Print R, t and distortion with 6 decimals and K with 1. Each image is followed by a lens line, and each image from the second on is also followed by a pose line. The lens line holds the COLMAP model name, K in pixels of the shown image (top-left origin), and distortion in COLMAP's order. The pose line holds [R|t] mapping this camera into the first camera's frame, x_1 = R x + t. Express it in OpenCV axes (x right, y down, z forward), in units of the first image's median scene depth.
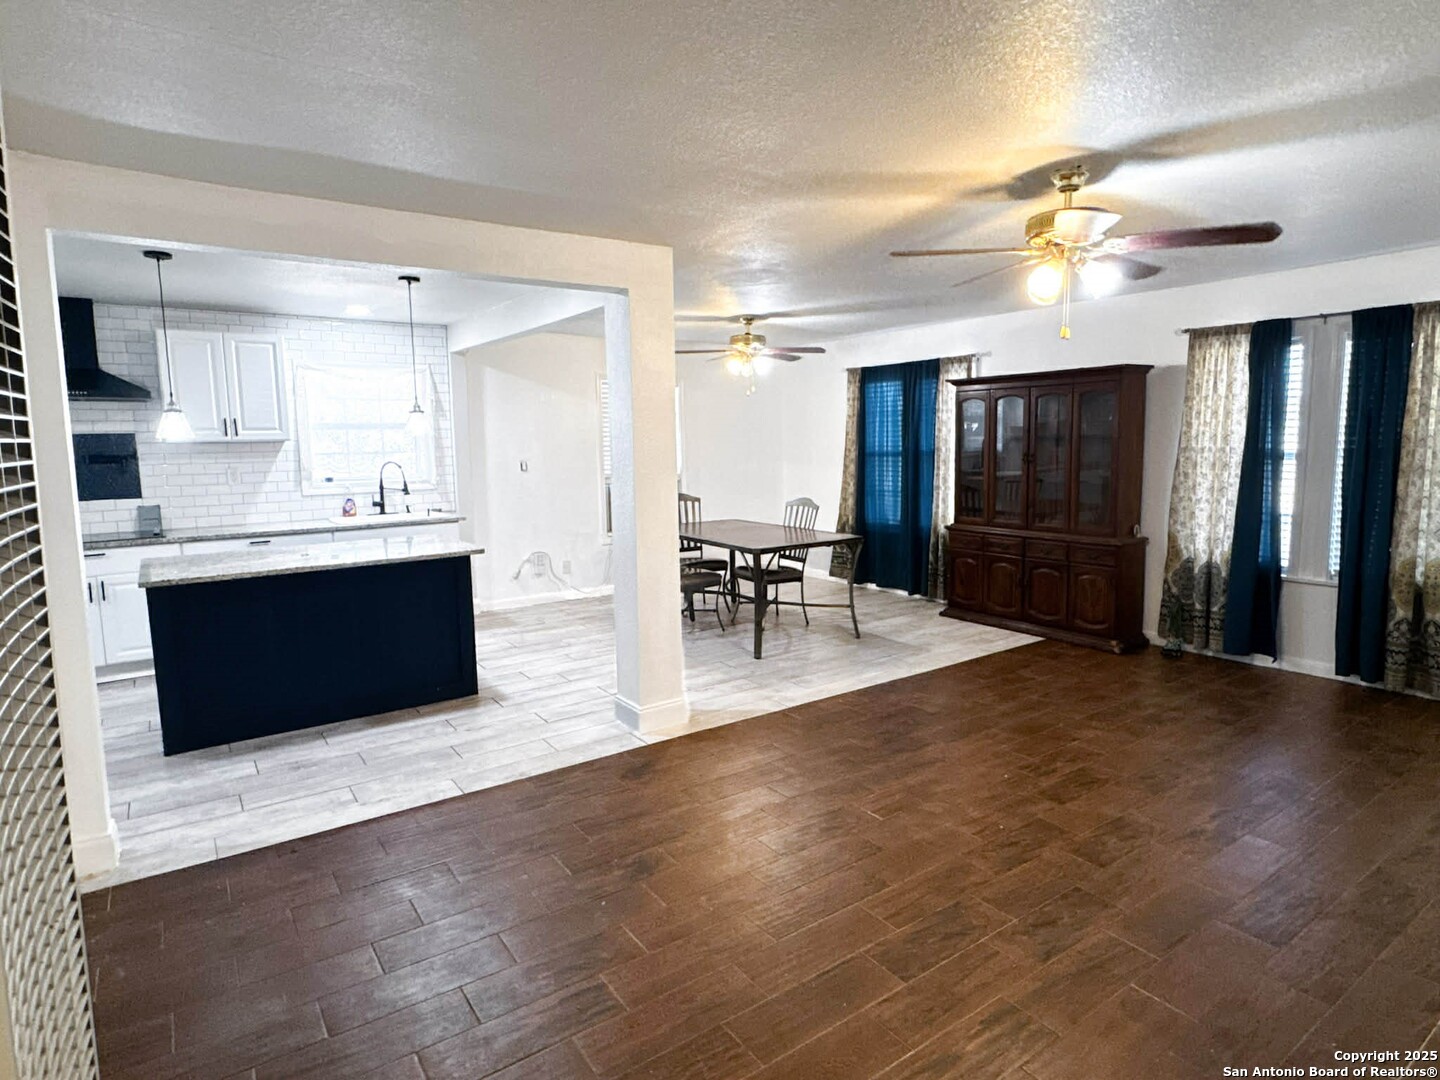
lens RADIAL K [[798.0, 0, 720.0], [0, 798.0, 540.0], [0, 0, 1]] dist [-0.003343, 0.000145]
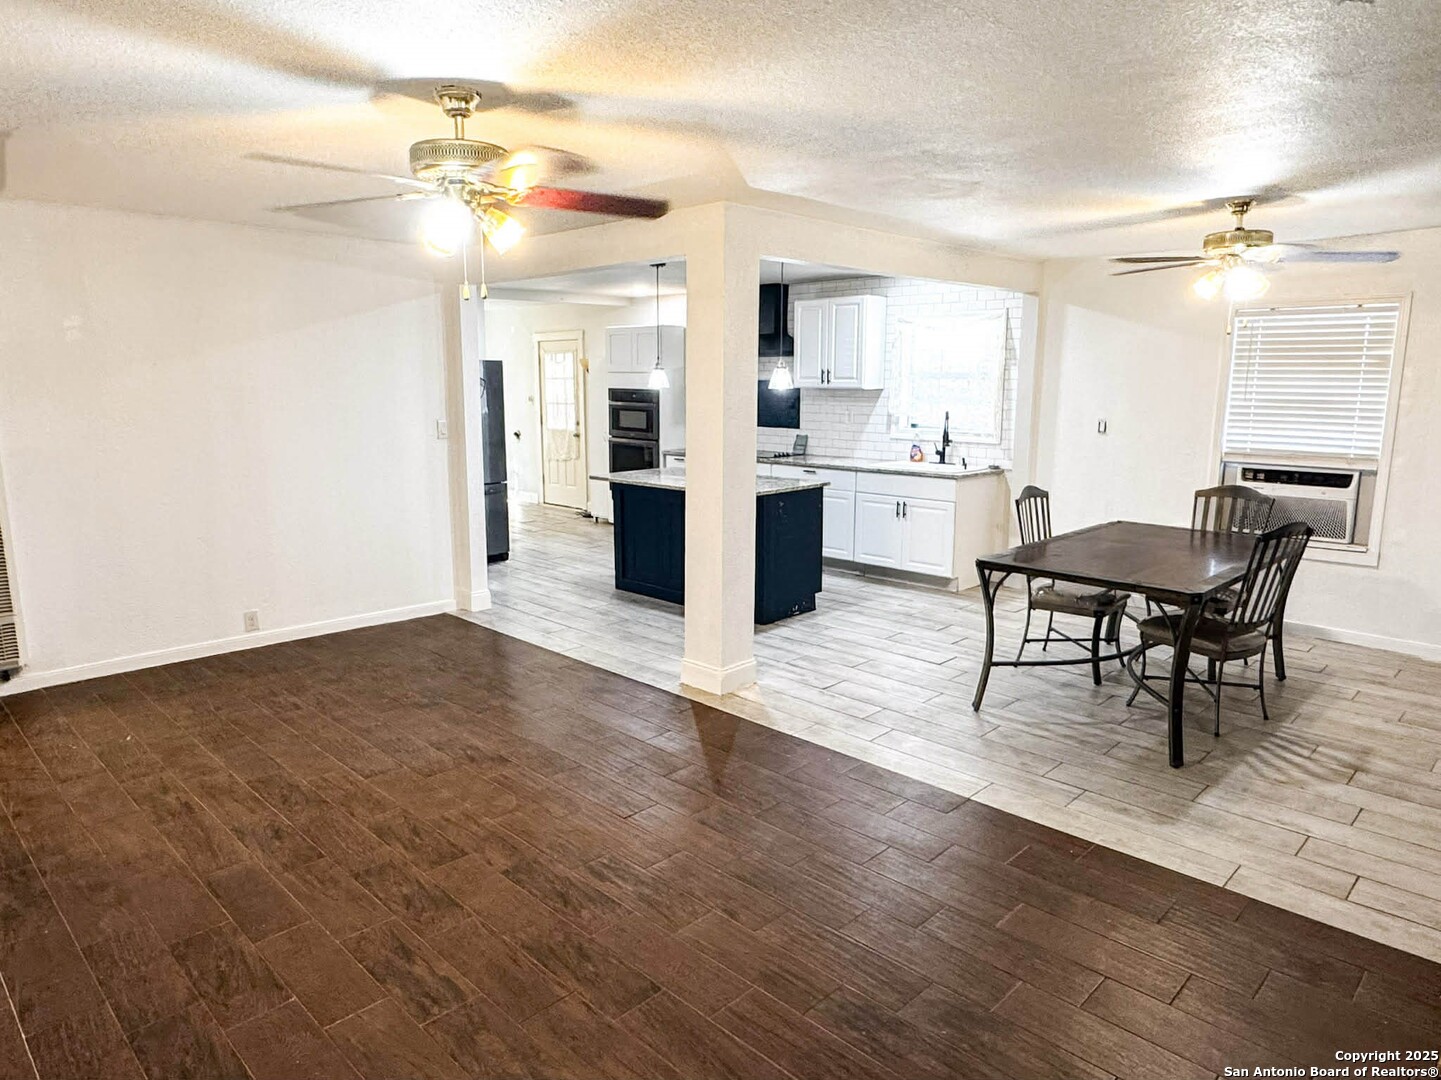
lens RADIAL K [[912.3, 0, 720.5], [0, 912.3, 540.0], [0, 0, 1]] dist [0.003352, 0.000926]
pose [[0.185573, 0.188468, -0.964387, 0.756562], [-0.130895, 0.977429, 0.165829, -0.106881], [0.973873, 0.095460, 0.206054, 0.574261]]
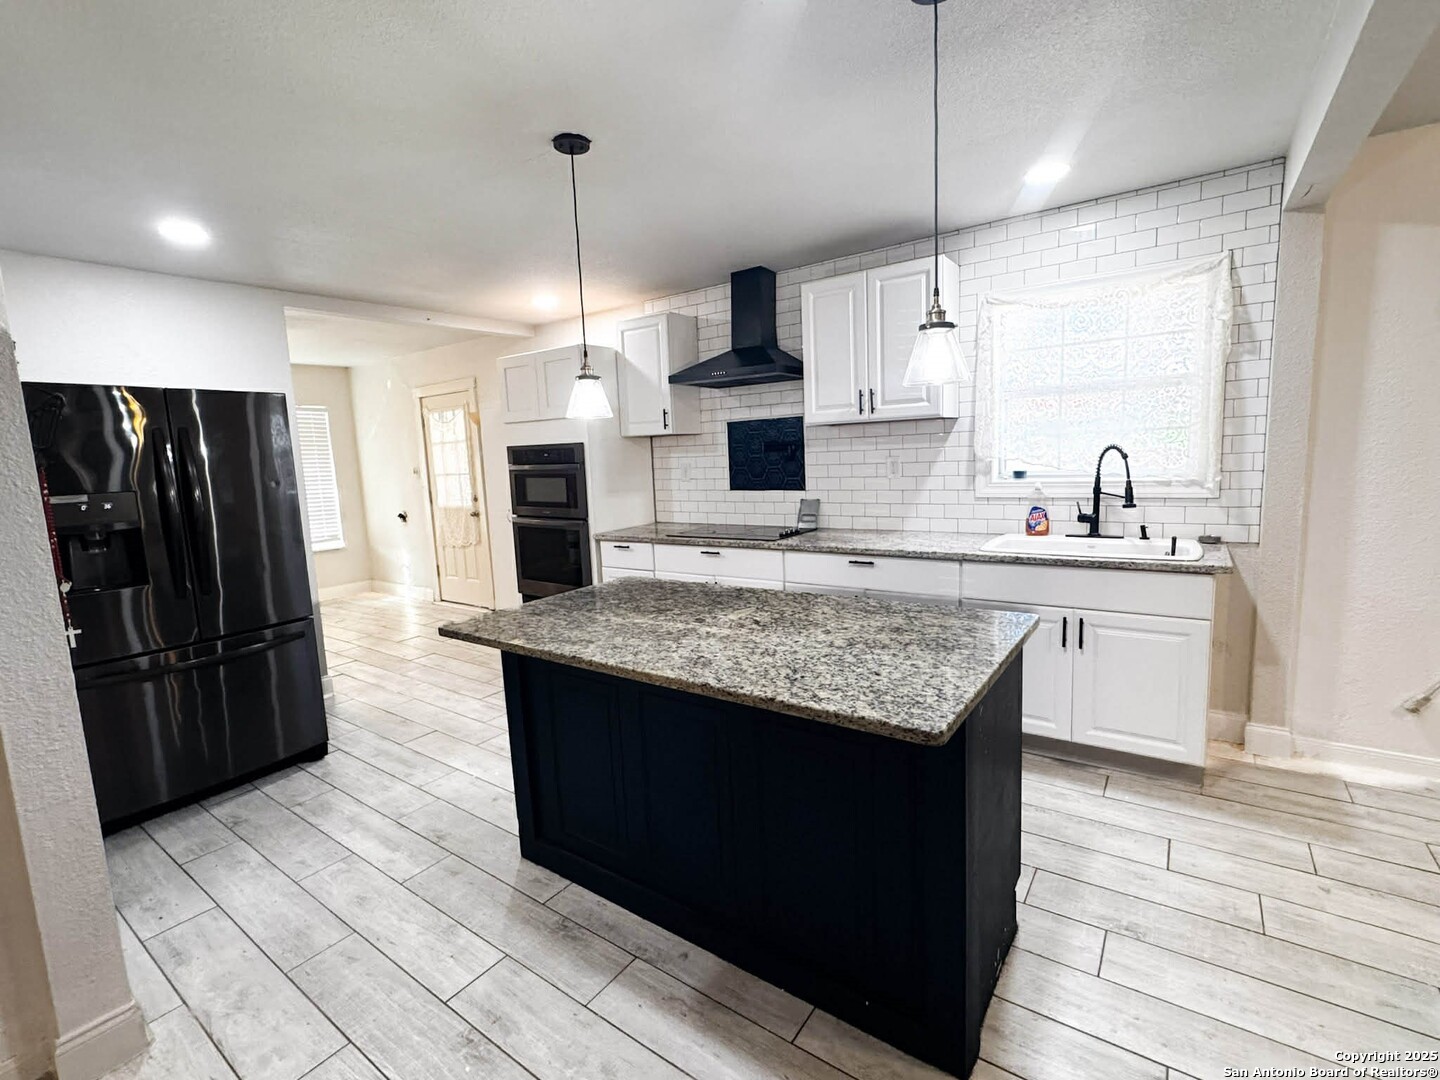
lens RADIAL K [[653.7, 0, 720.0], [0, 653.7, 540.0], [0, 0, 1]] dist [-0.002873, -0.000104]
pose [[0.333260, 0.128364, -0.934056, -0.077734], [-0.081632, 0.990897, 0.107050, -0.067839], [0.939294, 0.040574, 0.340705, 0.668950]]
